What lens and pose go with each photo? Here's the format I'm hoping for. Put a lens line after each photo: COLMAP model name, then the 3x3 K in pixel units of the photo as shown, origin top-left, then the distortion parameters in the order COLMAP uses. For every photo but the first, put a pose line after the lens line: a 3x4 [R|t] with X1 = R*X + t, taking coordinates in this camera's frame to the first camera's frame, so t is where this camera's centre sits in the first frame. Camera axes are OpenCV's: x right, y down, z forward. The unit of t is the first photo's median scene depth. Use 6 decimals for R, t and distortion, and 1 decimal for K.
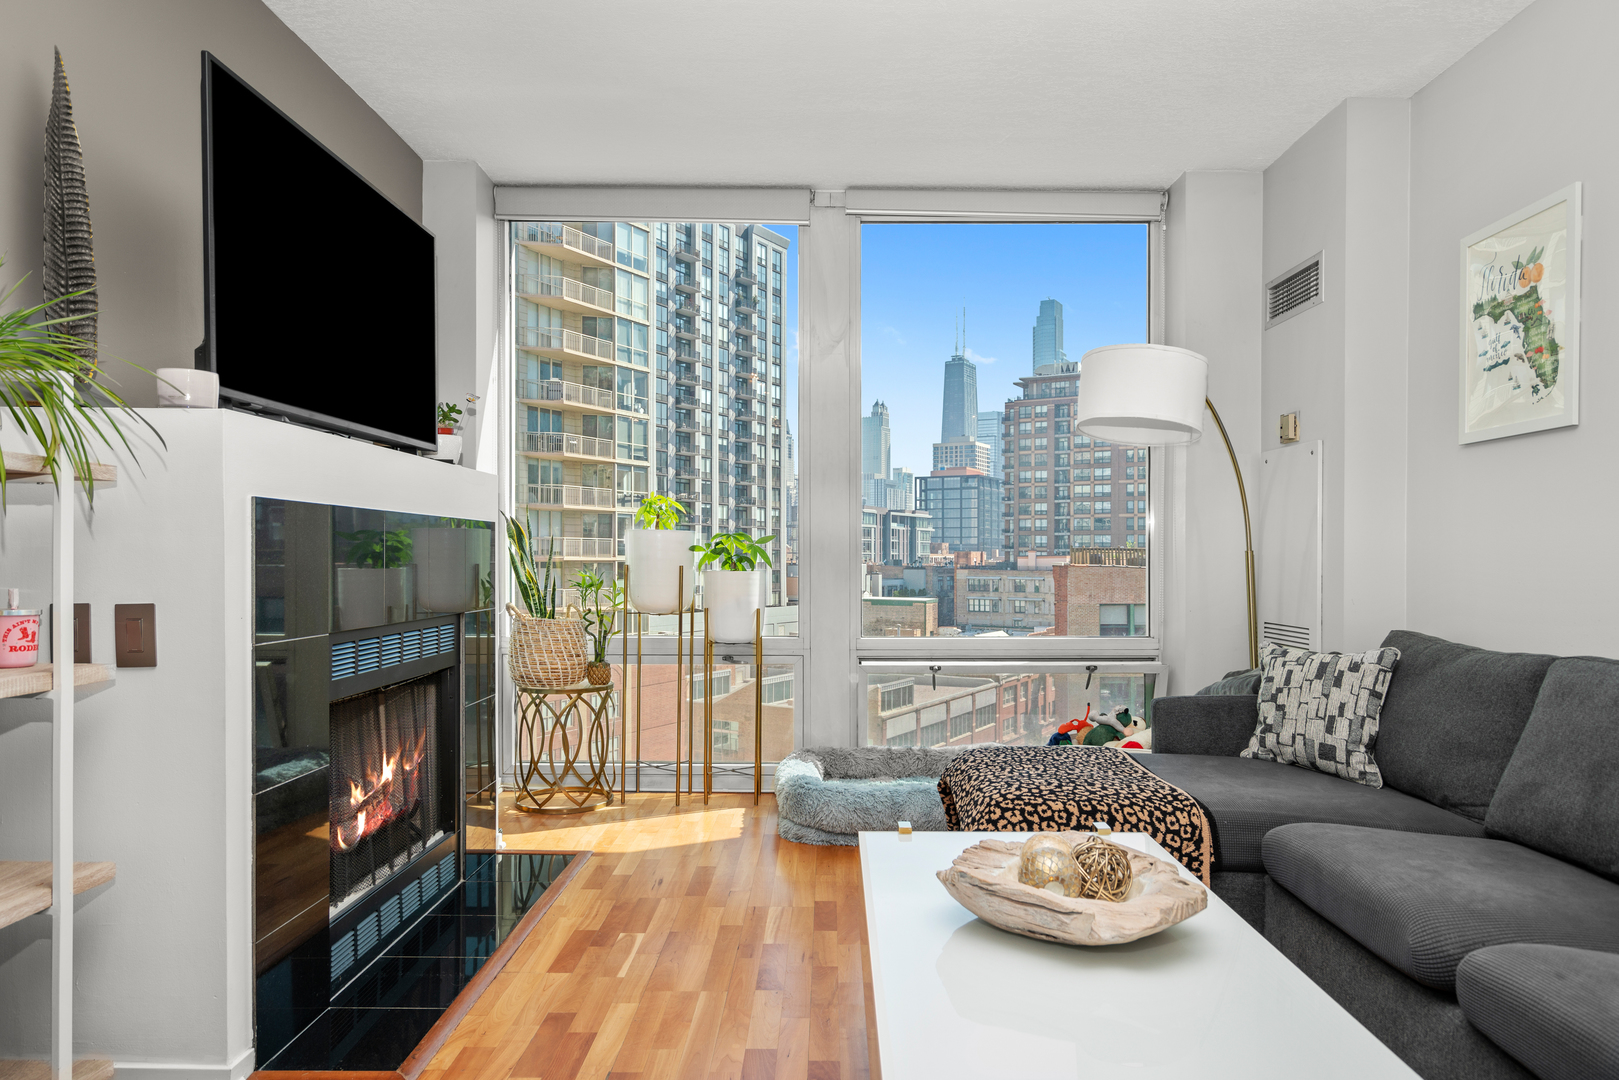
lens RADIAL K [[1033.8, 0, 823.8], [0, 1033.8, 559.0], [0, 0, 1]] dist [0.005565, 0.001837]
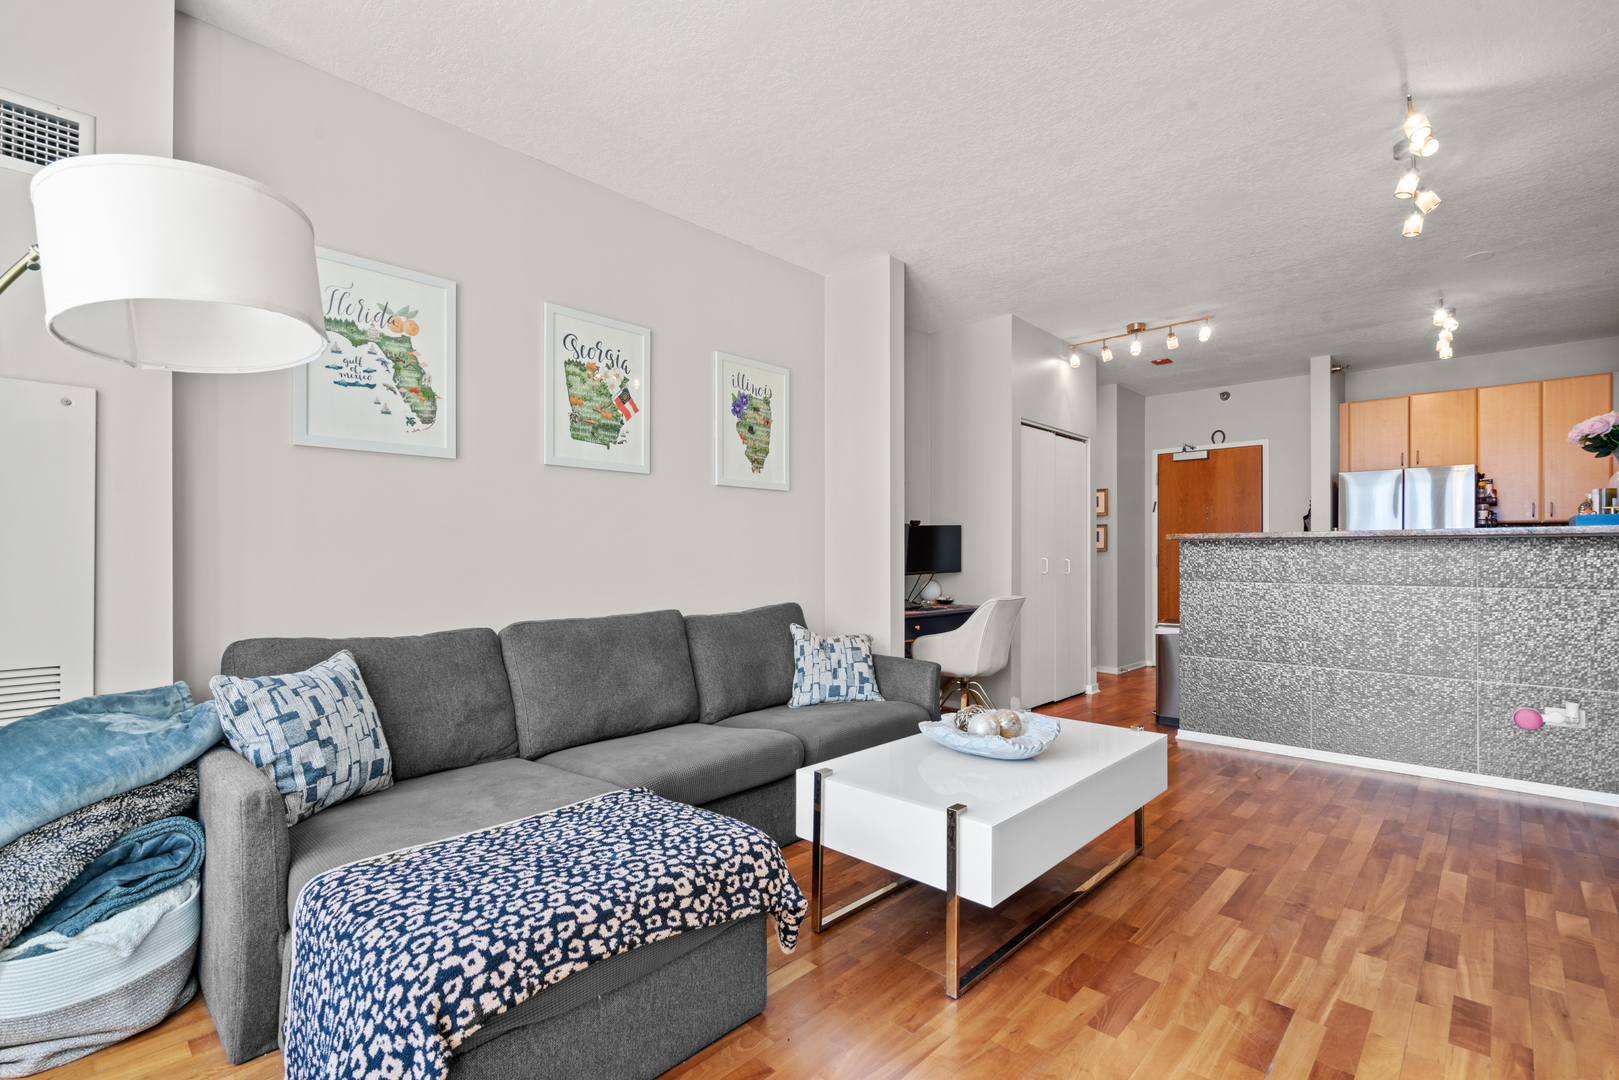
lens RADIAL K [[751.5, 0, 807.7], [0, 751.5, 551.4], [0, 0, 1]] dist [-0.001380, 0.000318]
pose [[-0.729631, -0.003518, 0.683832, -0.198343], [-0.001449, 0.999992, 0.003599, -0.008390], [-0.683839, 0.001635, -0.729631, 0.959387]]
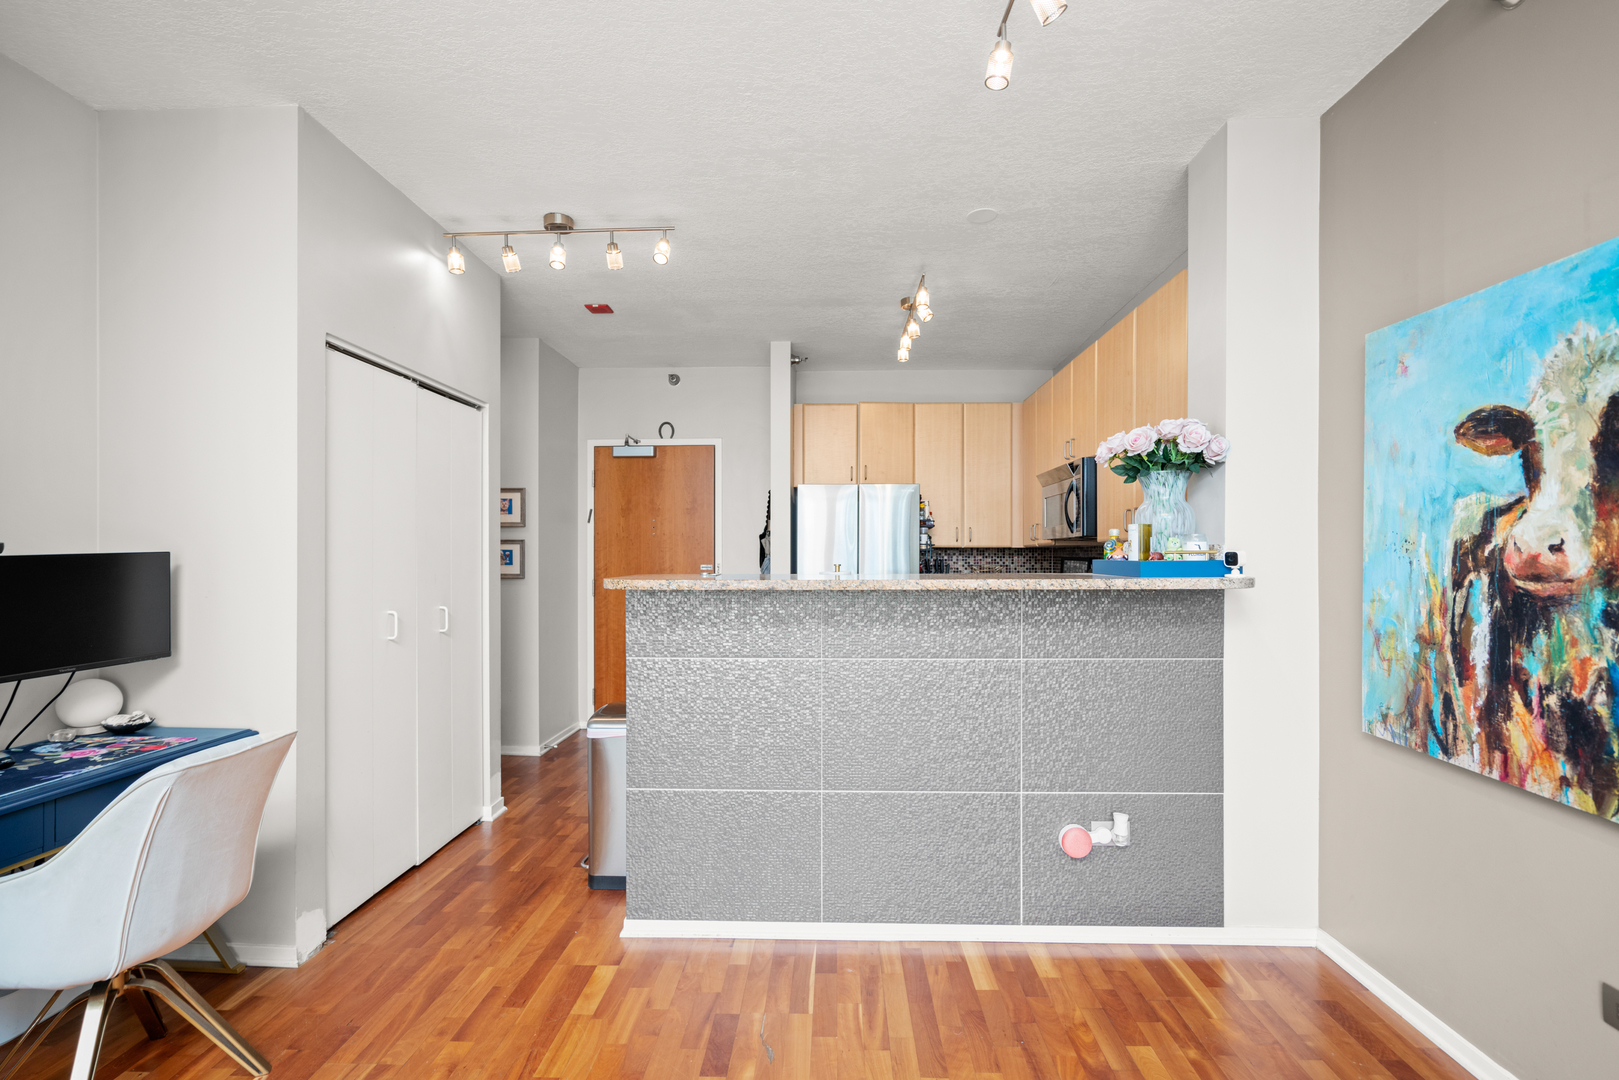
lens RADIAL K [[751.5, 0, 807.7], [0, 751.5, 551.4], [0, 0, 1]] dist [-0.001380, 0.000318]
pose [[-0.999038, -0.005477, 0.043500, -0.023221], [-0.005357, 0.999982, 0.002870, -0.052303], [-0.043514, 0.002634, -0.999049, 0.409489]]
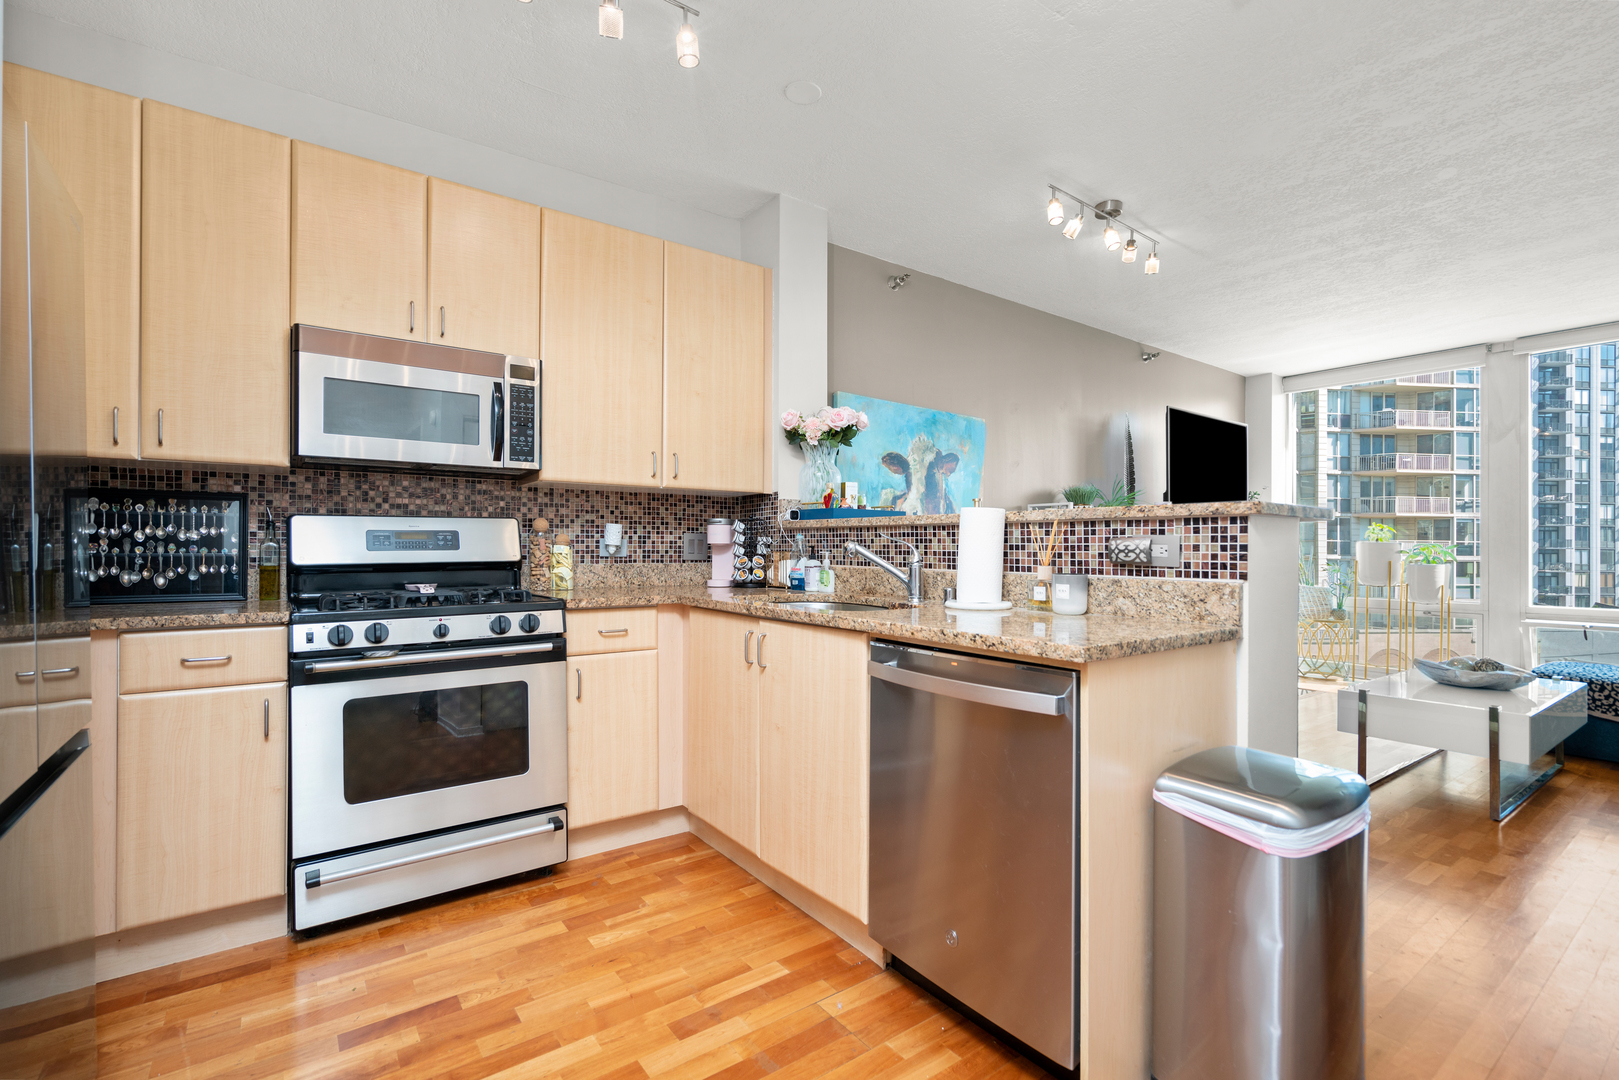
lens RADIAL K [[735.0, 0, 797.7], [0, 735.0, 547.9], [0, 0, 1]] dist [-0.001073, 0.000687]
pose [[0.588906, -0.003981, -0.808192, 0.333650], [-0.006294, 0.999935, -0.009511, 0.003432], [0.808177, 0.010688, 0.588842, -0.718979]]
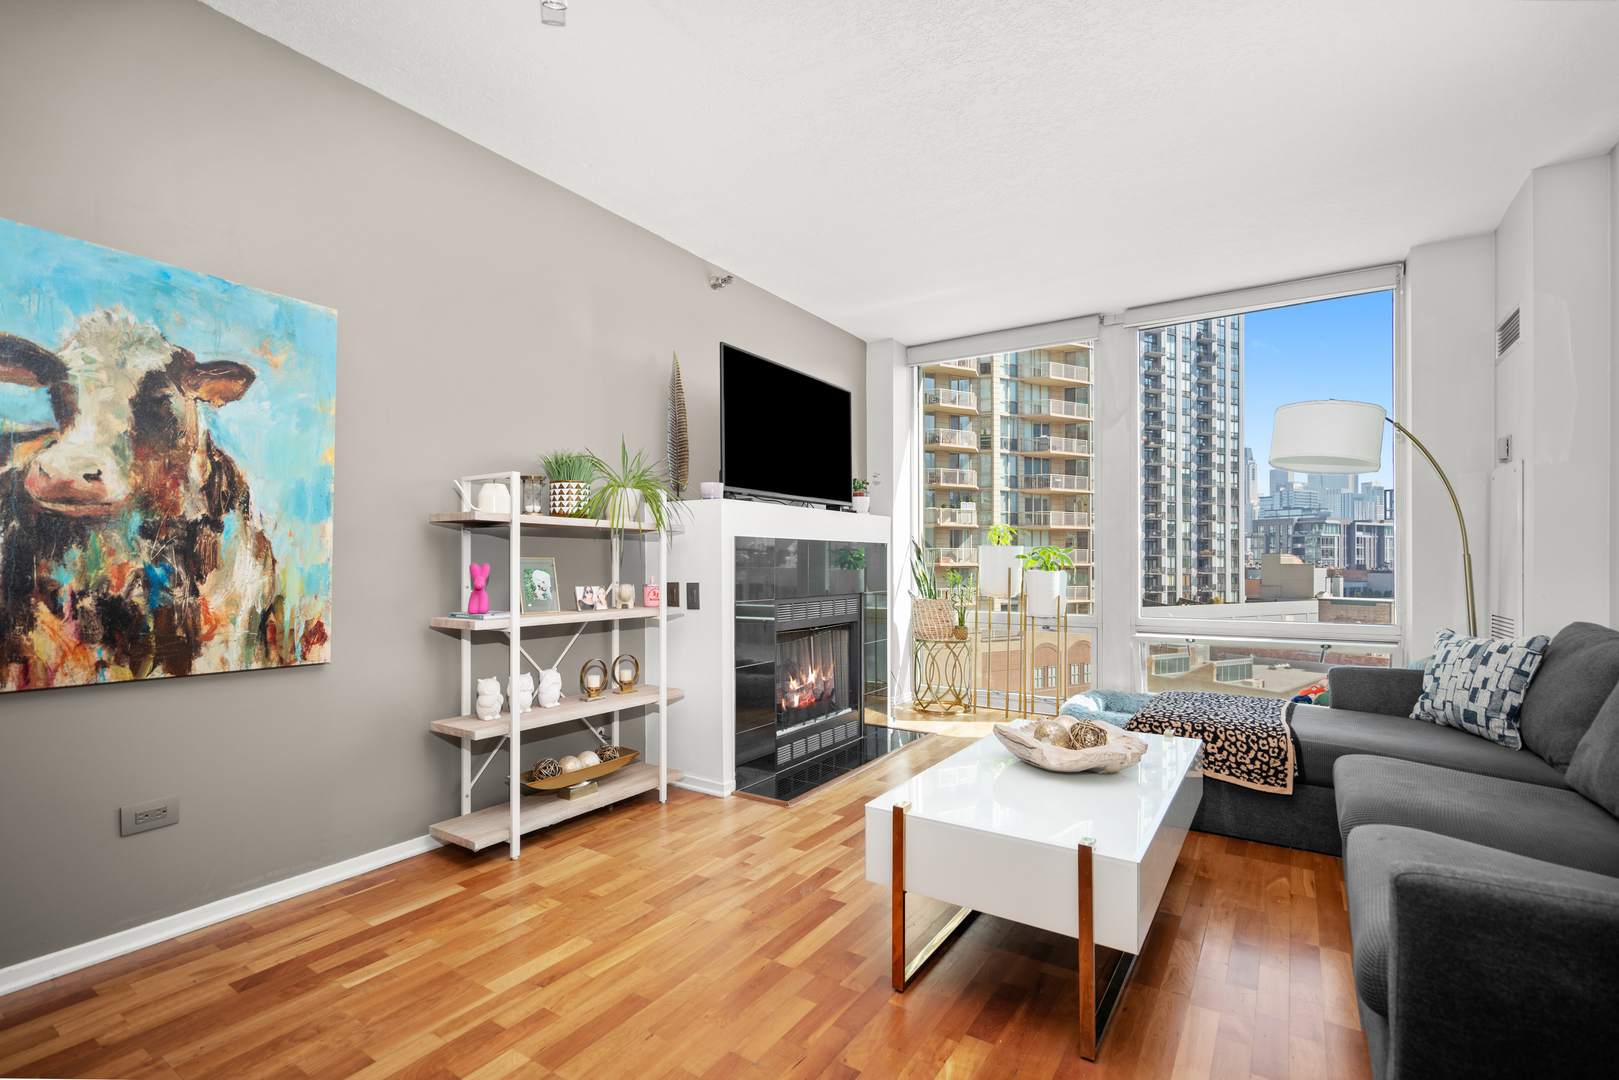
lens RADIAL K [[740.9, 0, 808.6], [0, 740.9, 562.9], [0, 0, 1]] dist [-0.000380, 0.000266]
pose [[0.837619, -0.005205, -0.546231, 0.241468], [0.003622, 0.999986, -0.003976, 0.002557], [0.546244, 0.001352, 0.837625, -0.136205]]
